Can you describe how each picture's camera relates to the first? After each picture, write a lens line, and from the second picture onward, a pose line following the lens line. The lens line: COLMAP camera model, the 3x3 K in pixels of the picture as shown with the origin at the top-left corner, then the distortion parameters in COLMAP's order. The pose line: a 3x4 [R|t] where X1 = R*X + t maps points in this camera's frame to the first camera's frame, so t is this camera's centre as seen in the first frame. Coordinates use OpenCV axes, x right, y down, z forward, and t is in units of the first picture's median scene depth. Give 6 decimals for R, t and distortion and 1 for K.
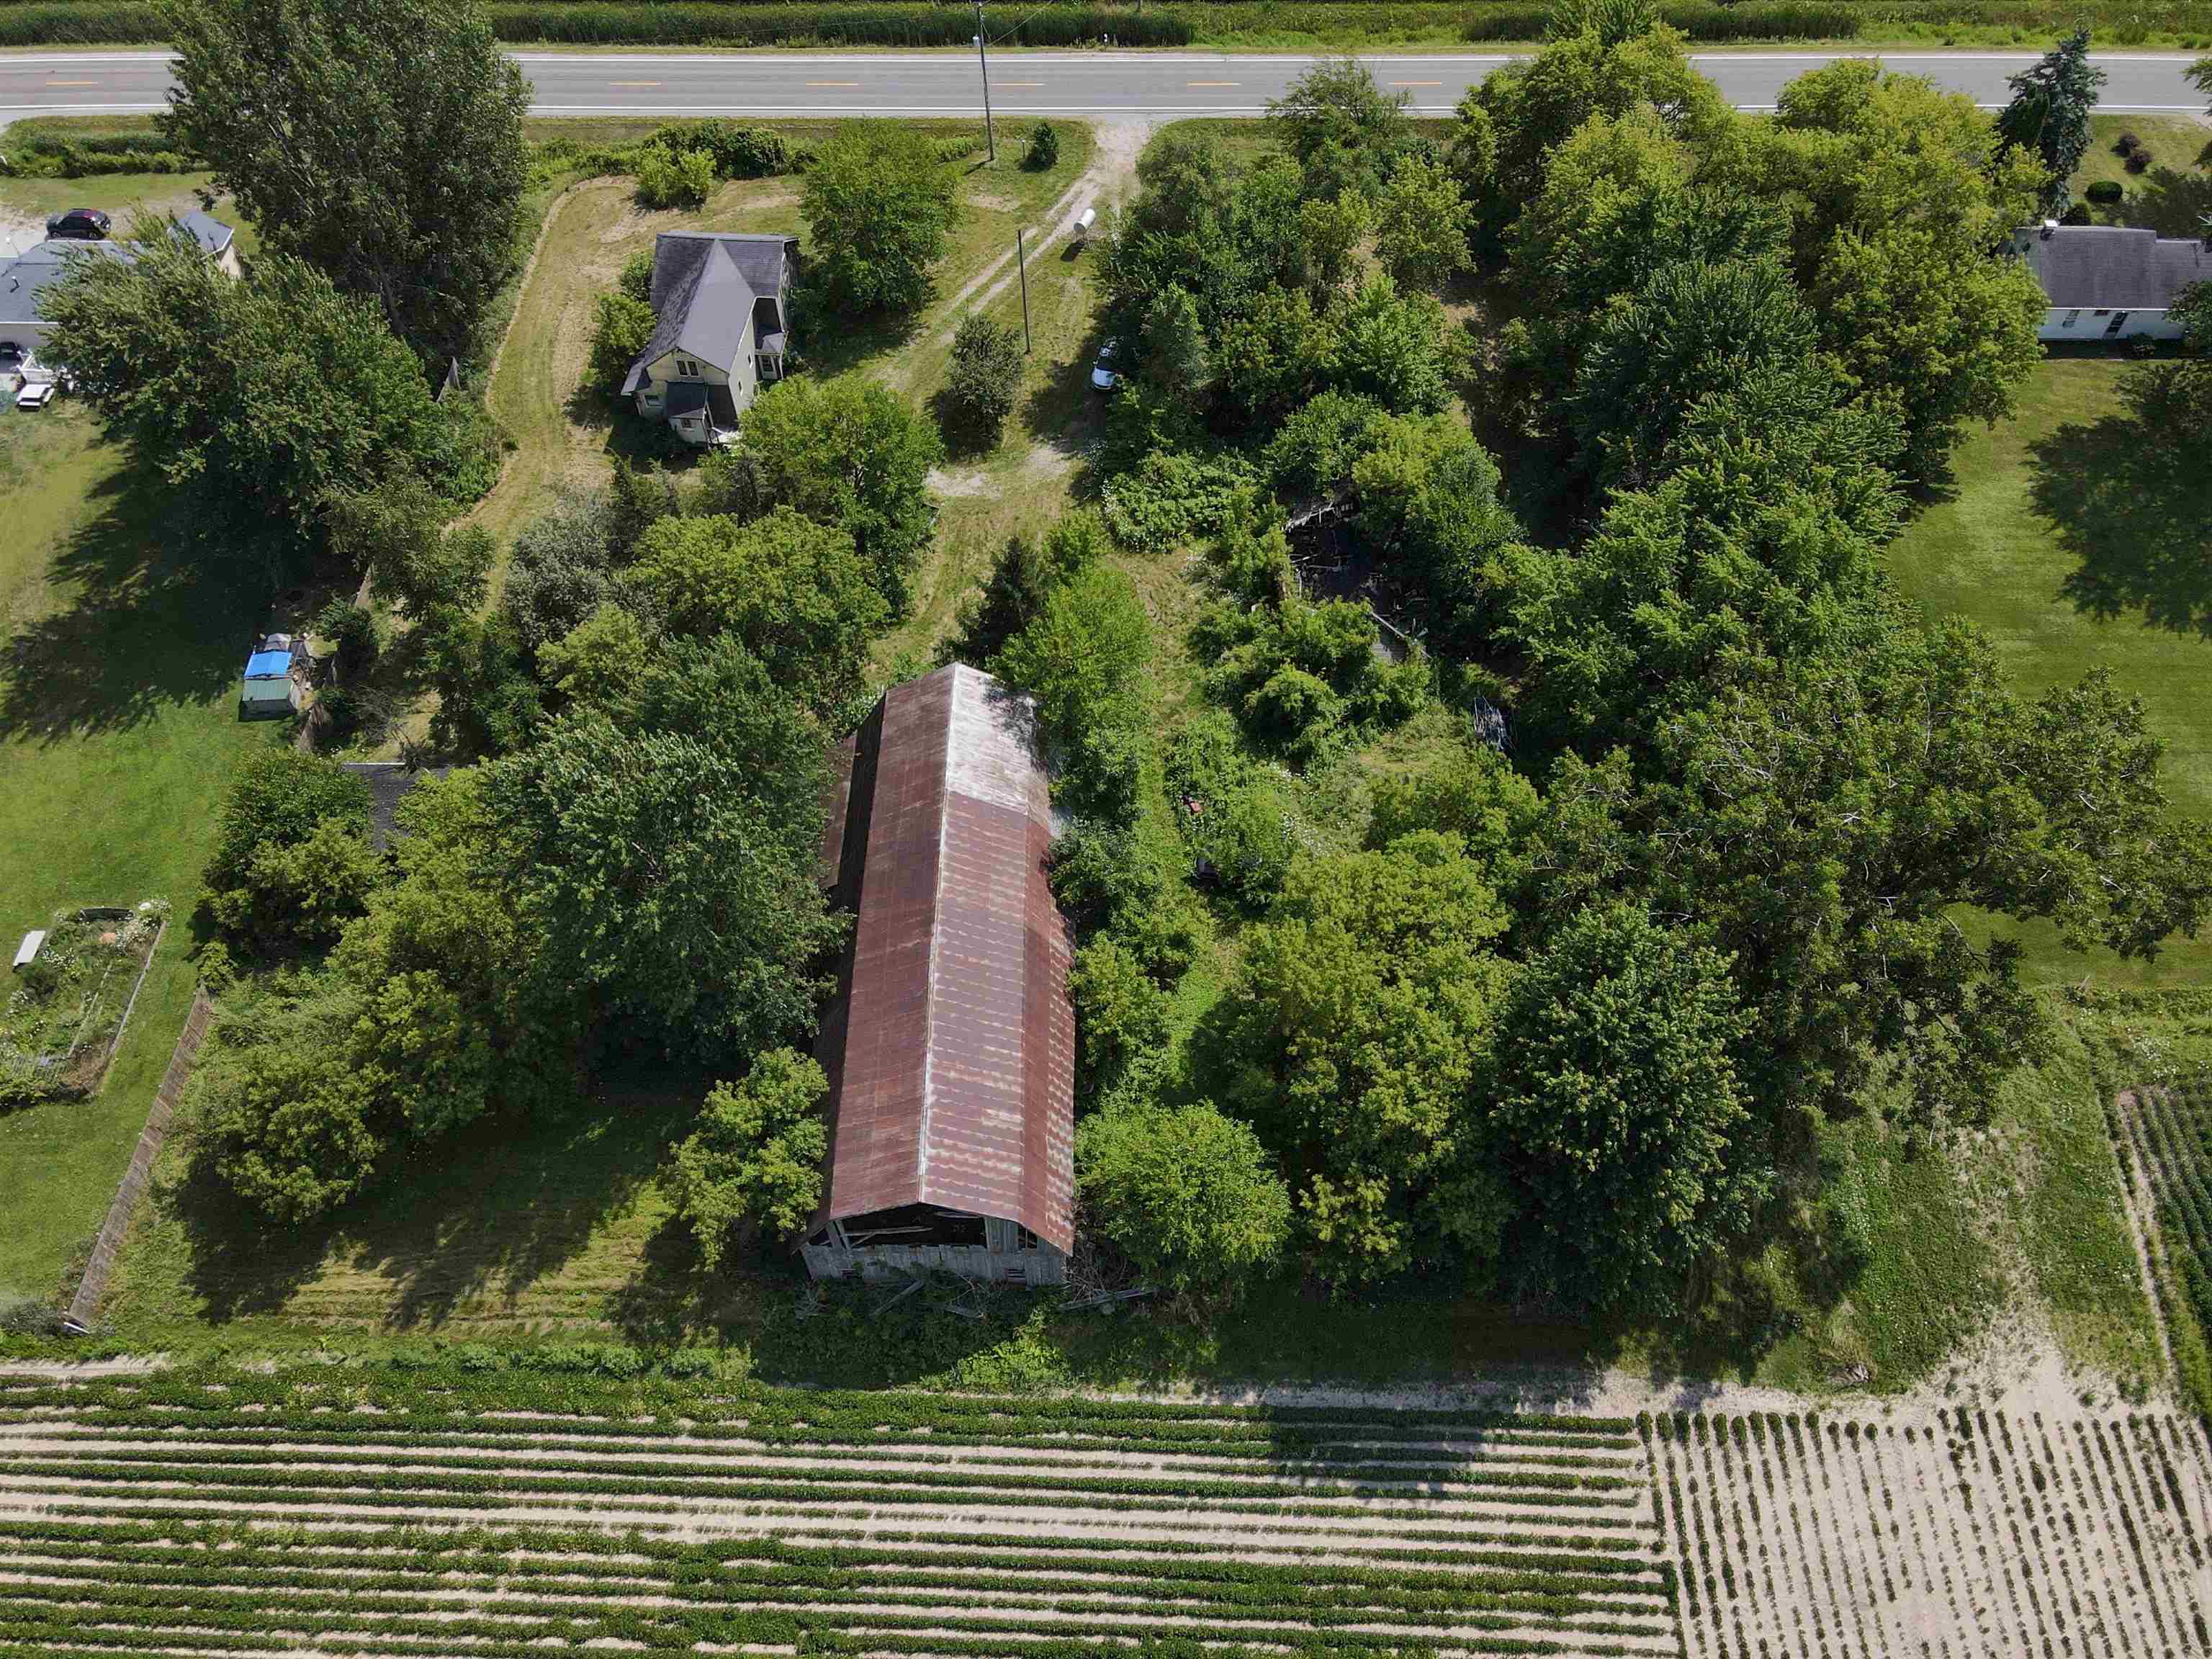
lens RADIAL K [[1629.0, 0, 1102.1], [0, 1629.0, 825.8], [0, 0, 1]] dist [0.020911, 0.001056]
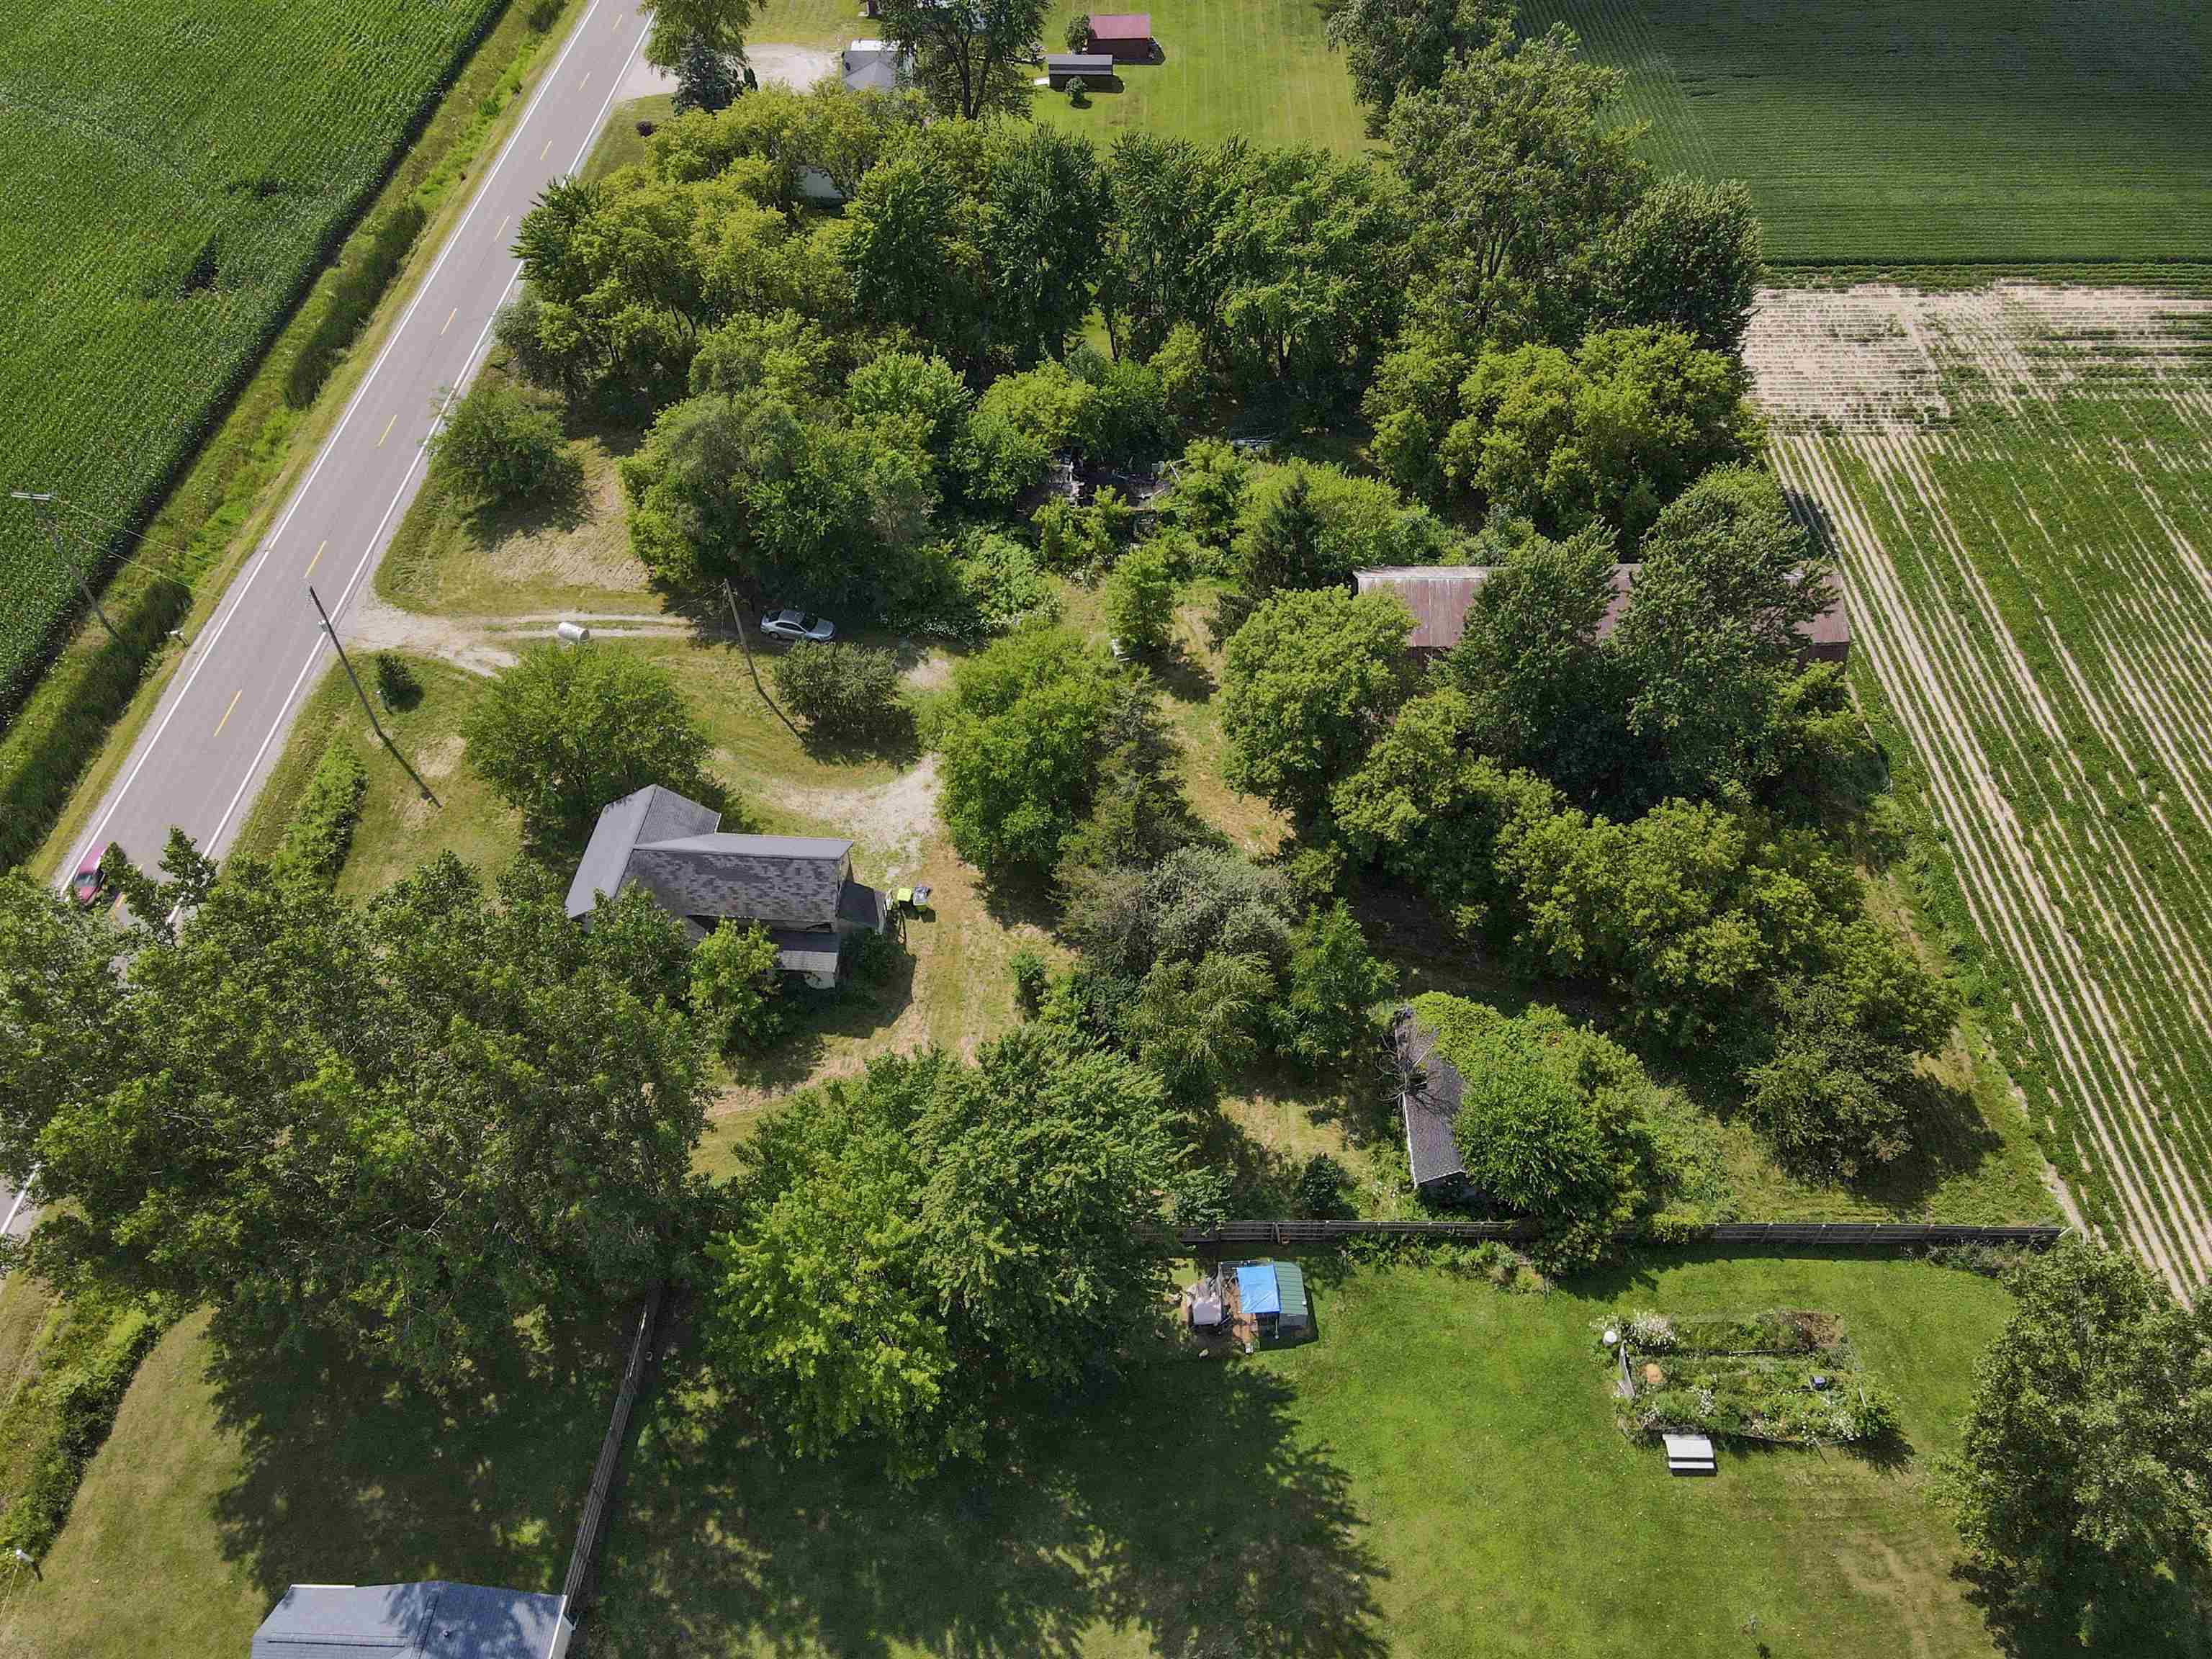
lens RADIAL K [[1609.8, 0, 1103.0], [0, 1609.8, 838.0], [0, 0, 1]] dist [0.017998, -0.001561]
pose [[-0.006754, -0.726441, 0.687196, -1.219796], [0.815137, 0.394062, 0.424578, -0.797239], [-0.579228, 0.563027, 0.589487, 0.623668]]
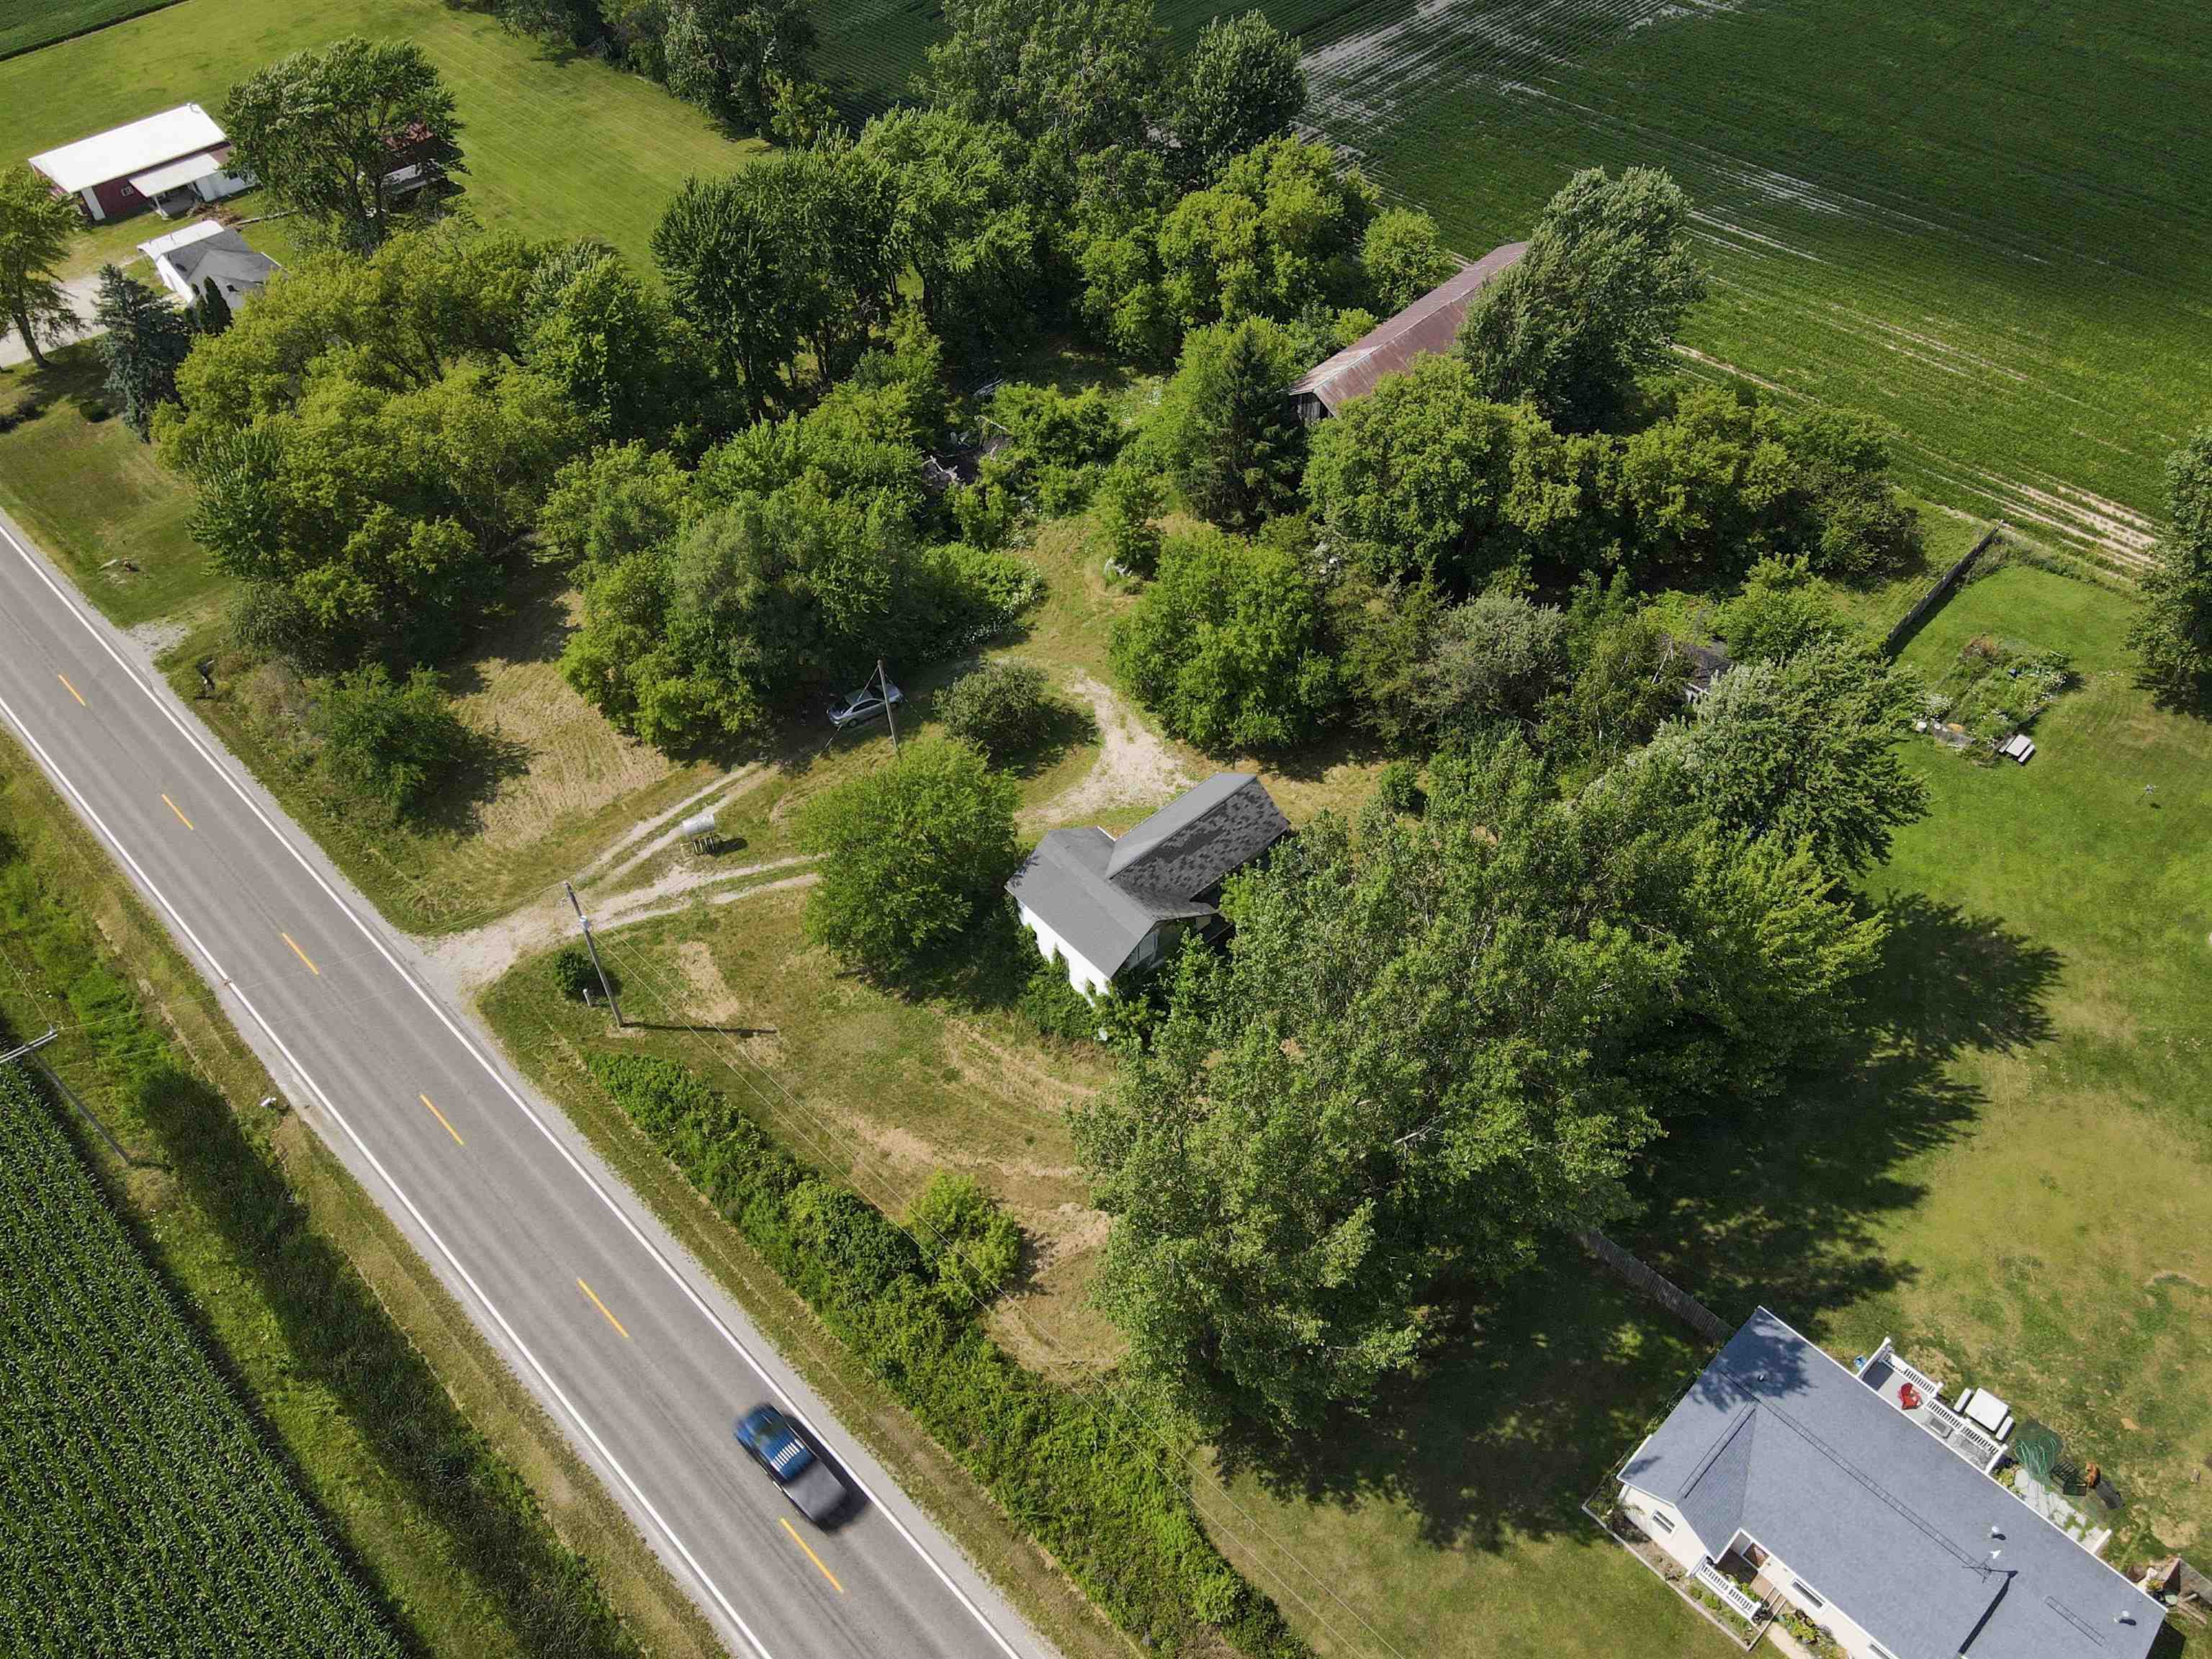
lens RADIAL K [[1629.0, 0, 1102.1], [0, 1629.0, 825.8], [0, 0, 1]] dist [0.020911, 0.001056]
pose [[-0.726755, -0.479611, 0.491731, -0.959730], [0.574069, -0.030991, 0.818220, -1.583425], [-0.377188, 0.876934, 0.297853, 1.164582]]
